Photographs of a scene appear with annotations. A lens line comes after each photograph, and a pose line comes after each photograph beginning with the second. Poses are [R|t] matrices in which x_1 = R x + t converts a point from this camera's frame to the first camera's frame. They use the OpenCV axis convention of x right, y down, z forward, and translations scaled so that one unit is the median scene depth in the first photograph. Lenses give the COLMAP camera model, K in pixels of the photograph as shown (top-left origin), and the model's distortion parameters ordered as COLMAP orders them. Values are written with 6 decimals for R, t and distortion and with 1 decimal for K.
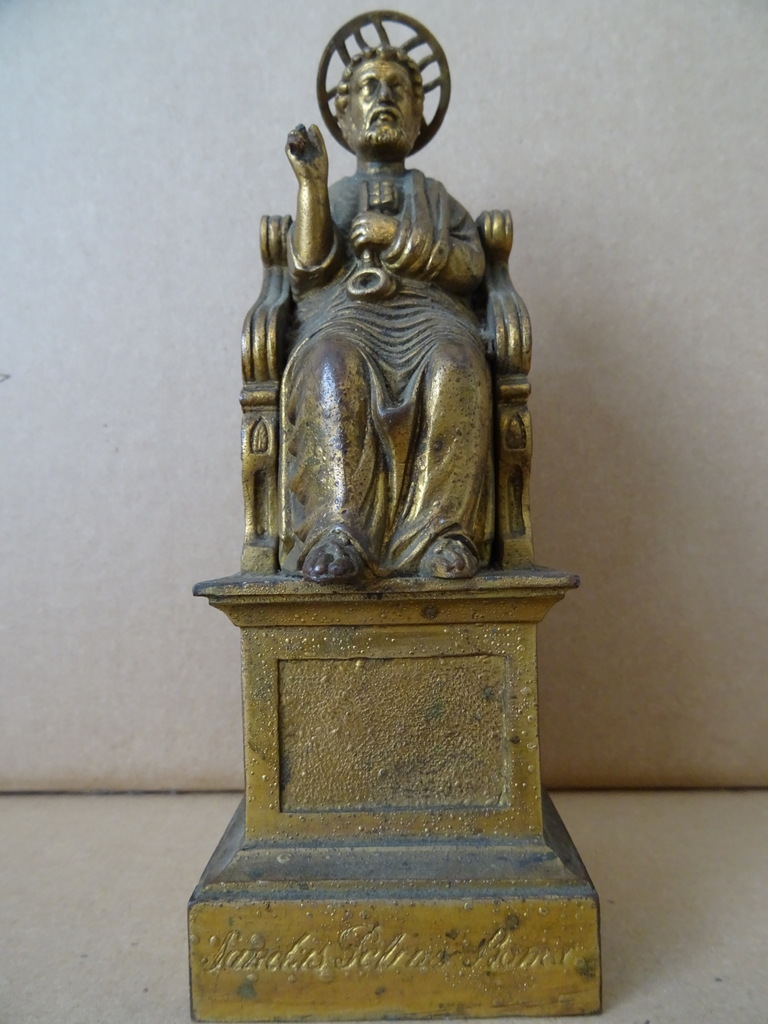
lens RADIAL K [[731.3, 0, 375.8], [0, 731.3, 508.0], [0, 0, 1]] dist [0.002725, -0.026845]
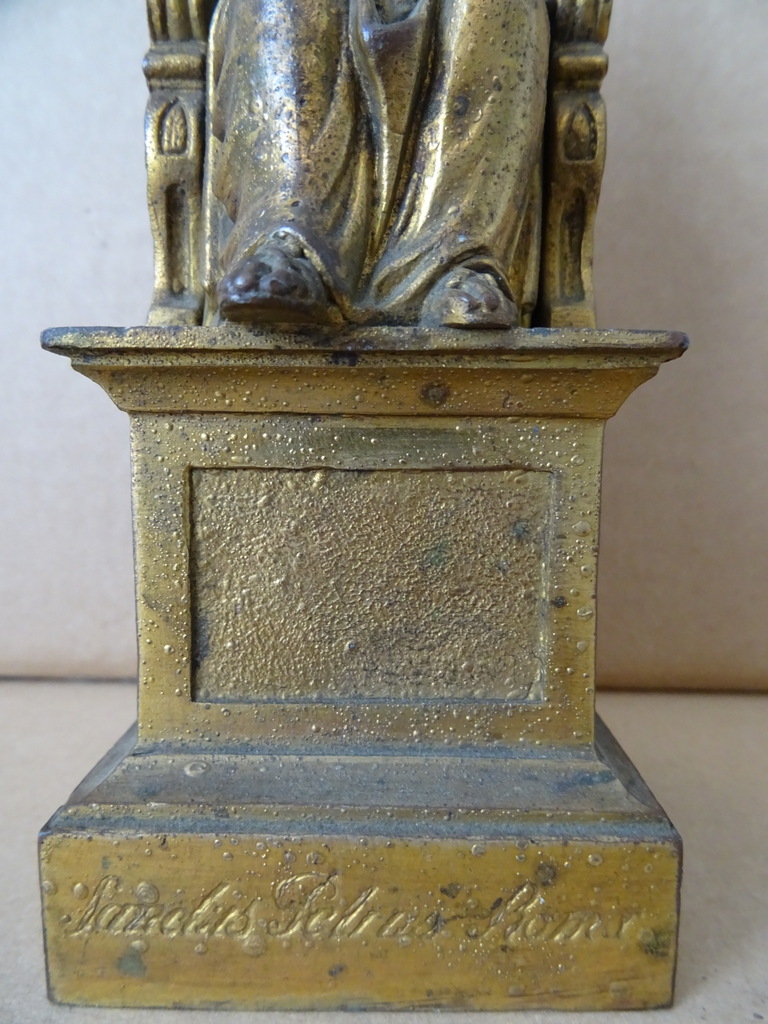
lens RADIAL K [[731.3, 0, 380.2], [0, 731.3, 511.3], [0, 0, 1]] dist [0.002725, -0.026845]
pose [[0.999389, 0.030355, 0.017308, 0.017986], [-0.032191, 0.992473, 0.118160, 0.150044], [-0.013591, -0.118645, 0.992844, 0.335809]]
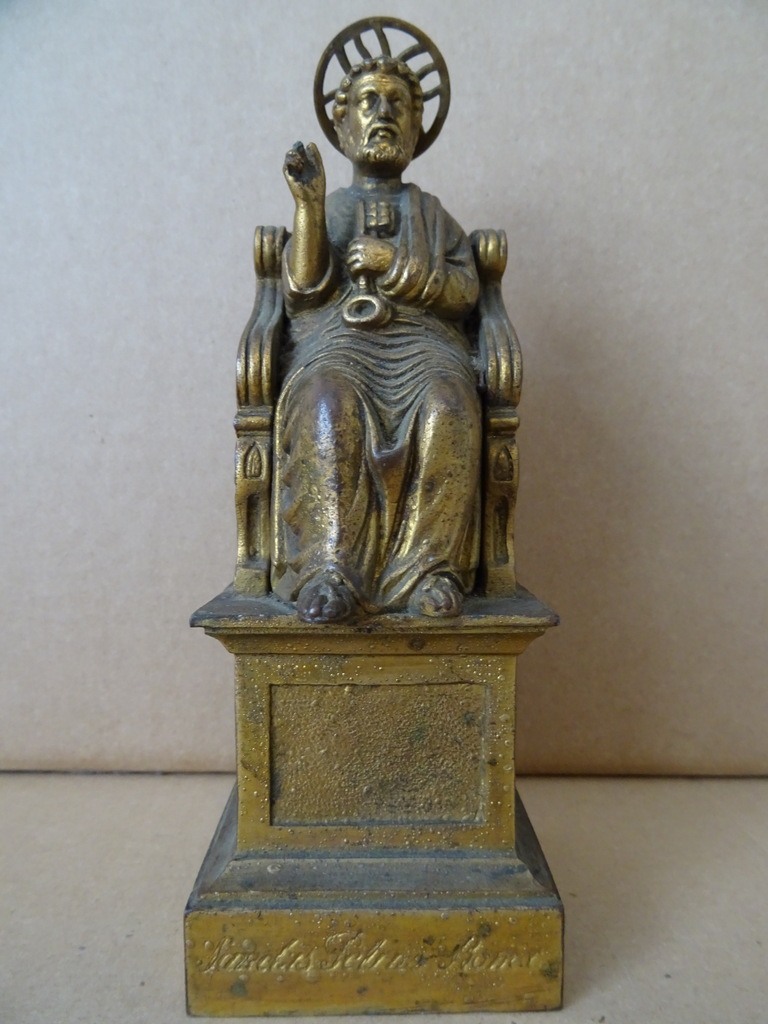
lens RADIAL K [[731.3, 0, 378.2], [0, 731.3, 510.2], [0, 0, 1]] dist [0.002725, -0.026845]
pose [[0.998979, 0.023068, 0.038849, -0.023527], [-0.026093, 0.996513, 0.079252, -0.116178], [-0.036886, -0.080185, 0.996097, -0.024988]]
